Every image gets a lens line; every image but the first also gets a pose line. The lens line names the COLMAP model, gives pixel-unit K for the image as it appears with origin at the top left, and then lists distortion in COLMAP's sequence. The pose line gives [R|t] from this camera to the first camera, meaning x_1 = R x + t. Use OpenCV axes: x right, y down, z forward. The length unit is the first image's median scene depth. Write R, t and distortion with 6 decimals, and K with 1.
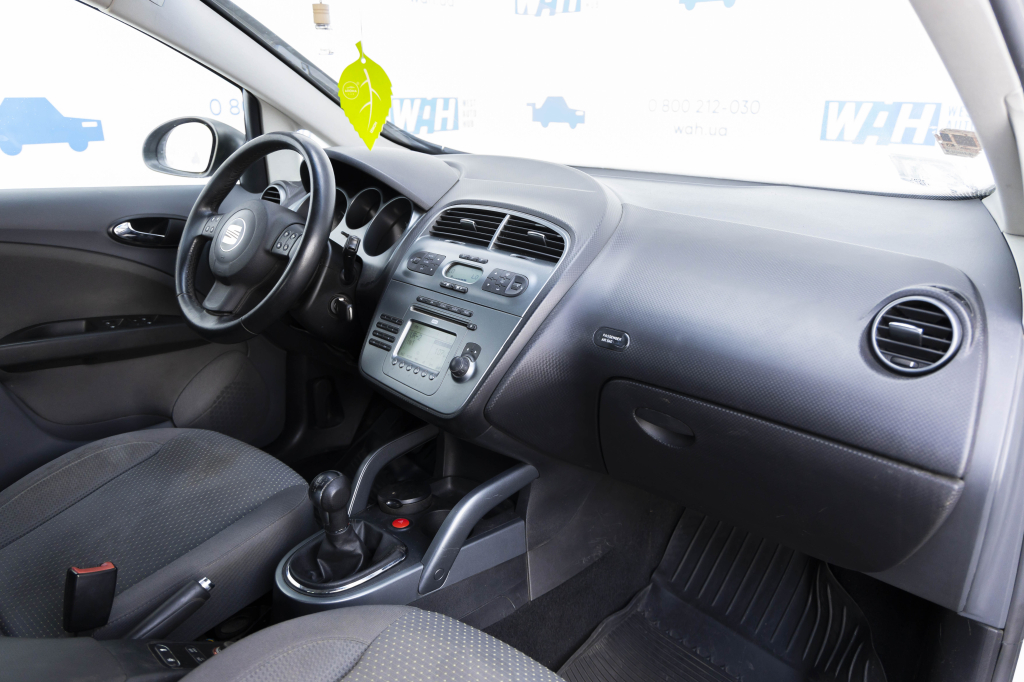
lens RADIAL K [[720.3, 0, 515.9], [0, 720.3, 329.9], [0, 0, 1]] dist [-0.003738, -0.000831]
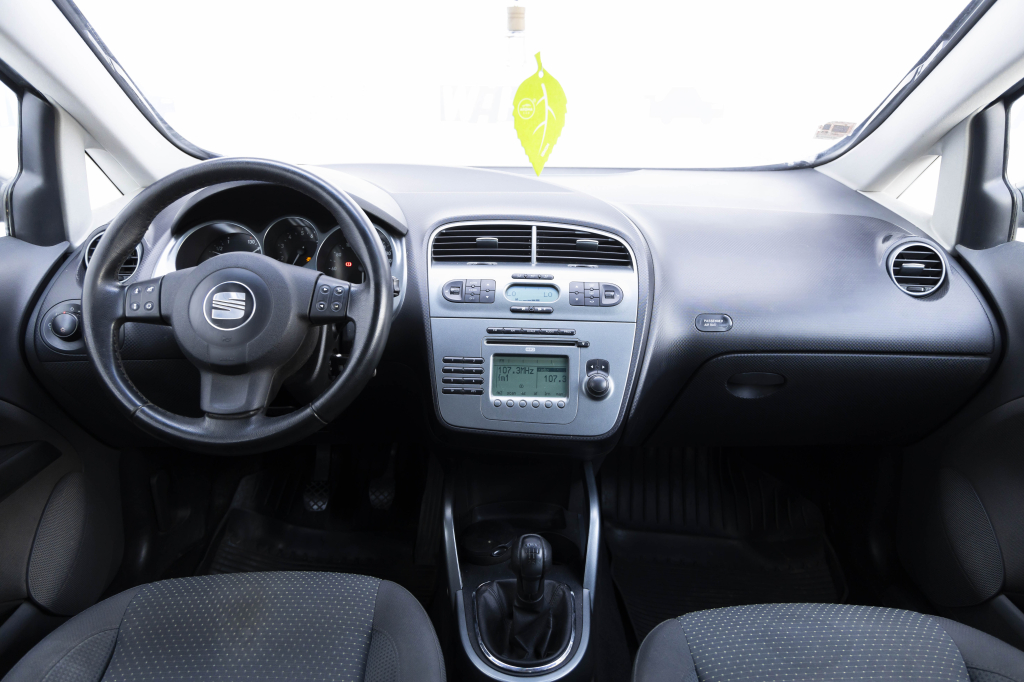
lens RADIAL K [[675.1, 0, 521.3], [0, 675.1, 345.6], [0, 0, 1]] dist [0.005651, -0.003121]
pose [[0.745675, -0.249301, 0.617914, -0.672362], [0.203463, 0.968268, 0.145121, -0.148401], [-0.634485, 0.017509, 0.772737, 0.321700]]
